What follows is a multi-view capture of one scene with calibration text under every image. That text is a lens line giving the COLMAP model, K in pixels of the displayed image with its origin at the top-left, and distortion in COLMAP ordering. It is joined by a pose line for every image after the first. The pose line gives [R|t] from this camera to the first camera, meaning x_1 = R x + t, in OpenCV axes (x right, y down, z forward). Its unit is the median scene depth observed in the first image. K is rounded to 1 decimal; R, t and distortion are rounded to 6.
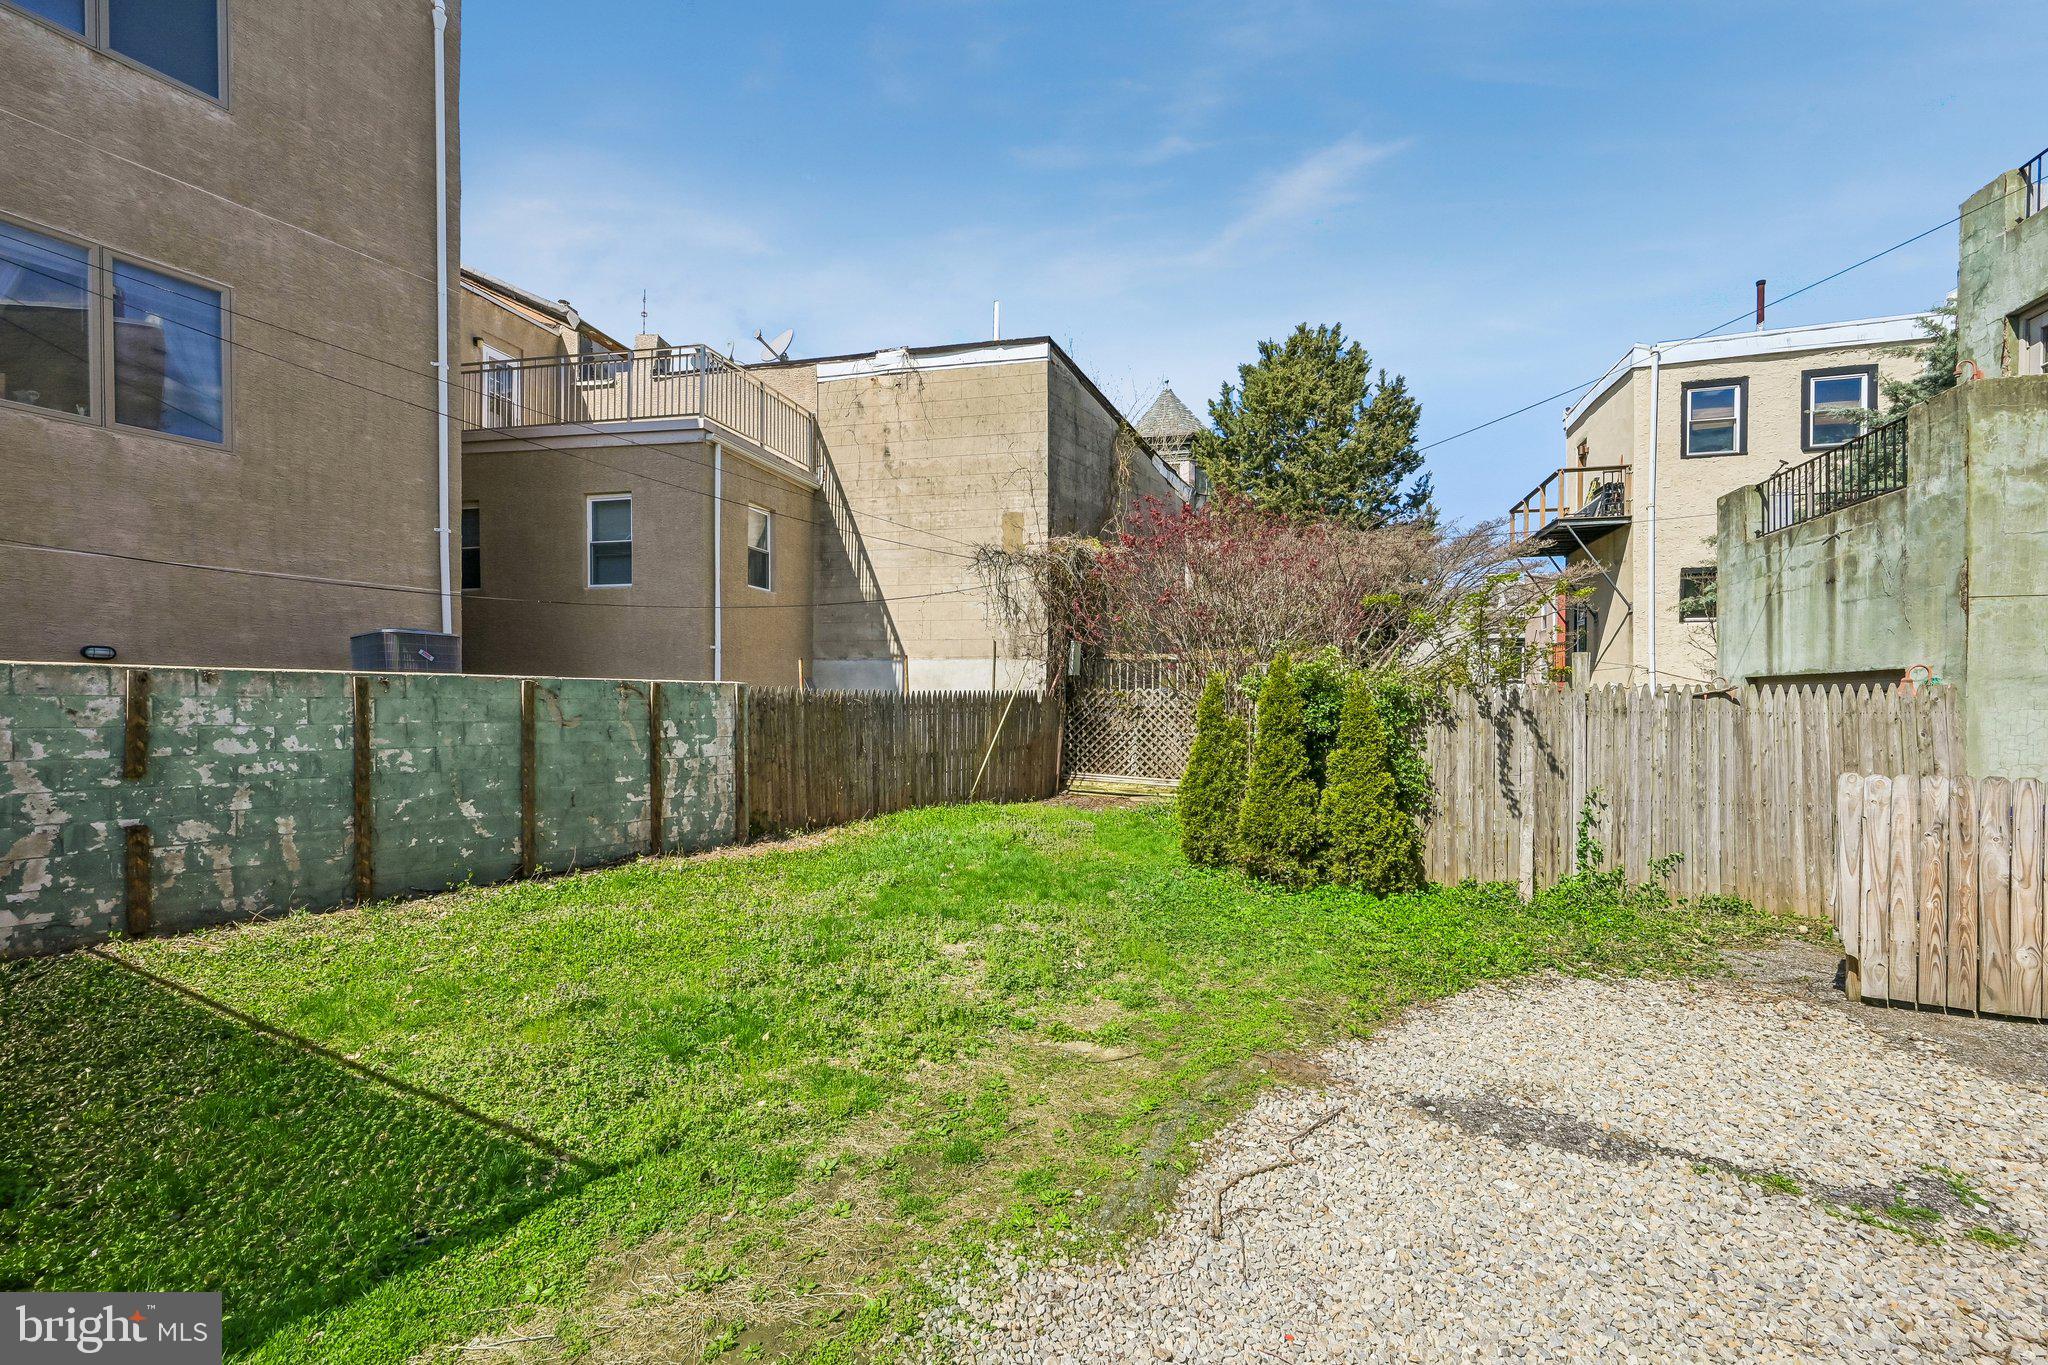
lens RADIAL K [[834.3, 0, 1021.5], [0, 834.3, 709.1], [0, 0, 1]] dist [0.002351, 0.000741]
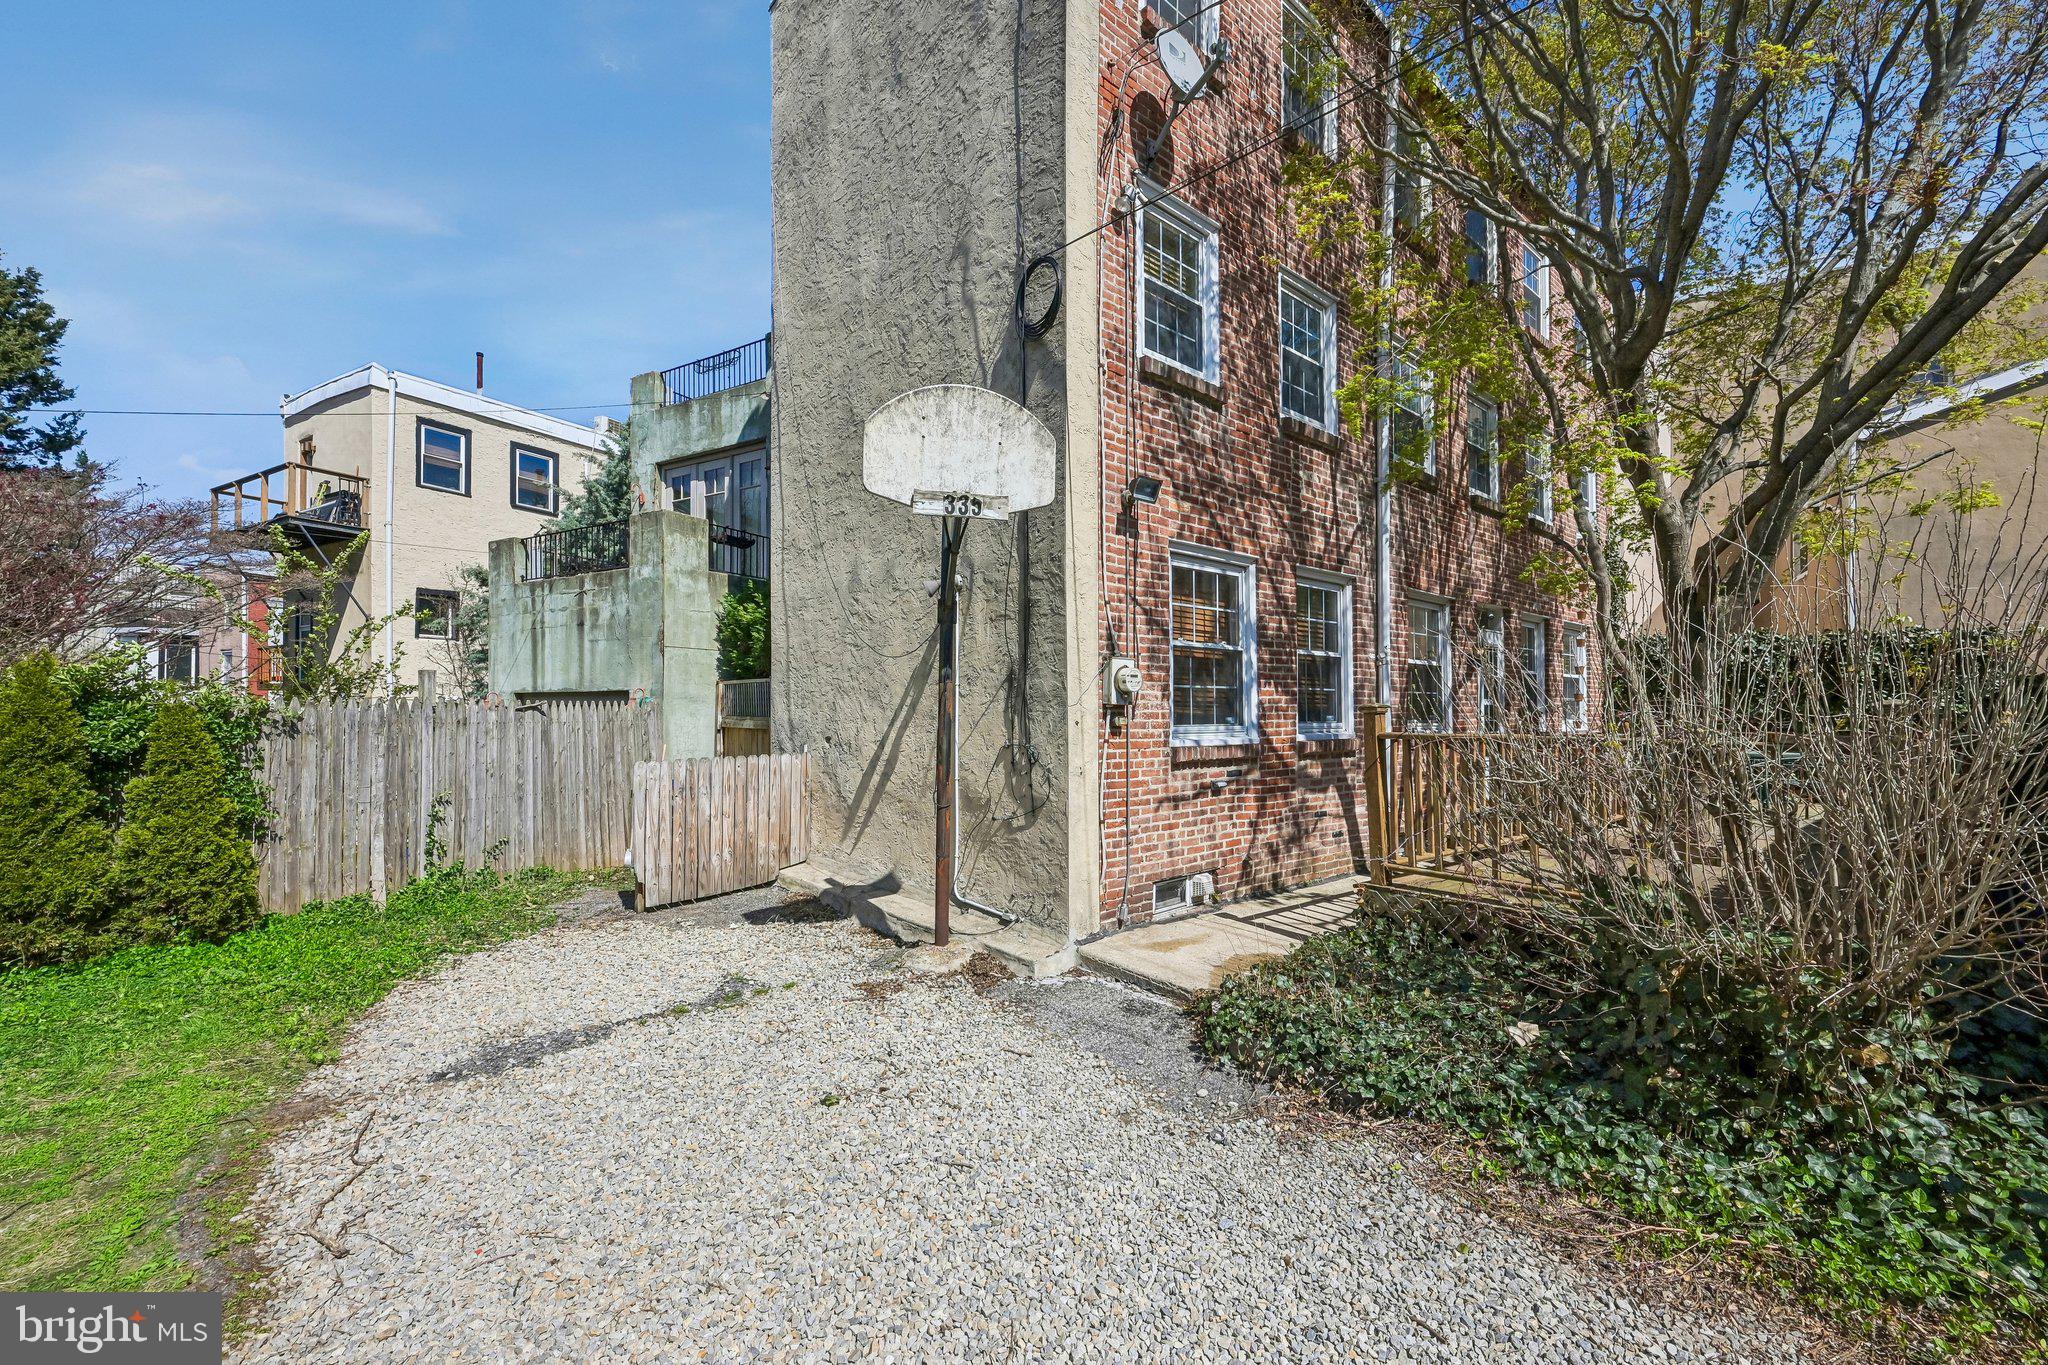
lens RADIAL K [[832.9, 0, 1042.8], [0, 832.9, 694.6], [0, 0, 1]] dist [0.000540, 0.000301]
pose [[0.206865, 0.014534, 0.978261, -0.226712], [0.012415, 0.999770, -0.017479, -0.005916], [-0.978291, 0.015761, 0.206637, -0.017214]]
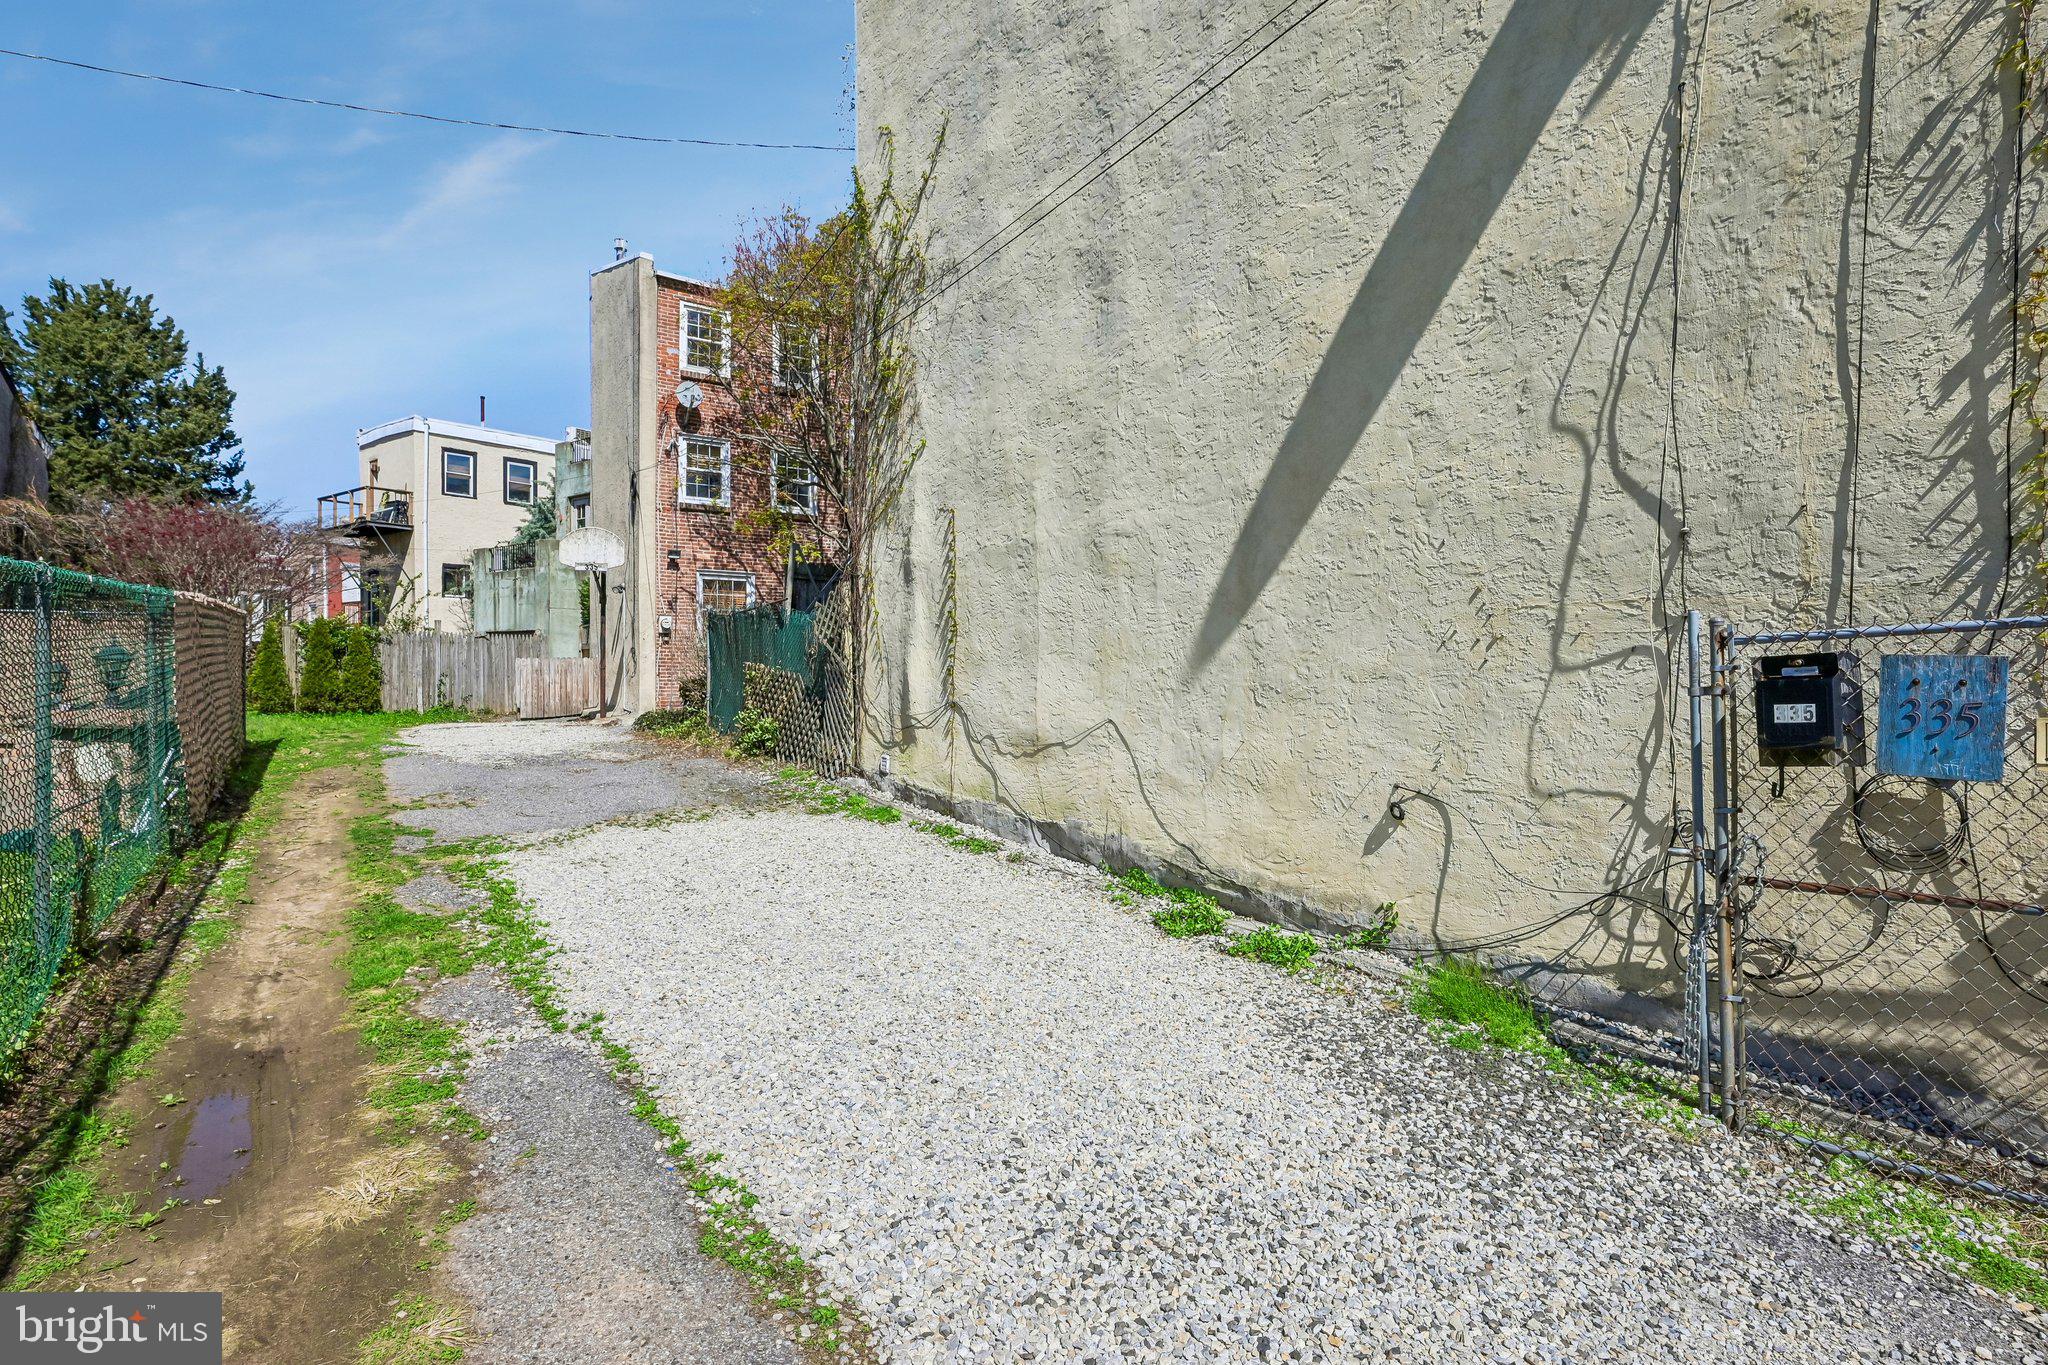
lens RADIAL K [[1018.4, 0, 1023.5], [0, 1018.4, 668.8], [0, 0, 1]] dist [0.000204, -0.000114]
pose [[0.339741, -0.003923, 0.940511, -1.662851], [0.005823, 0.999981, 0.002068, 0.087534], [-0.940501, 0.004774, 0.339758, -1.761794]]
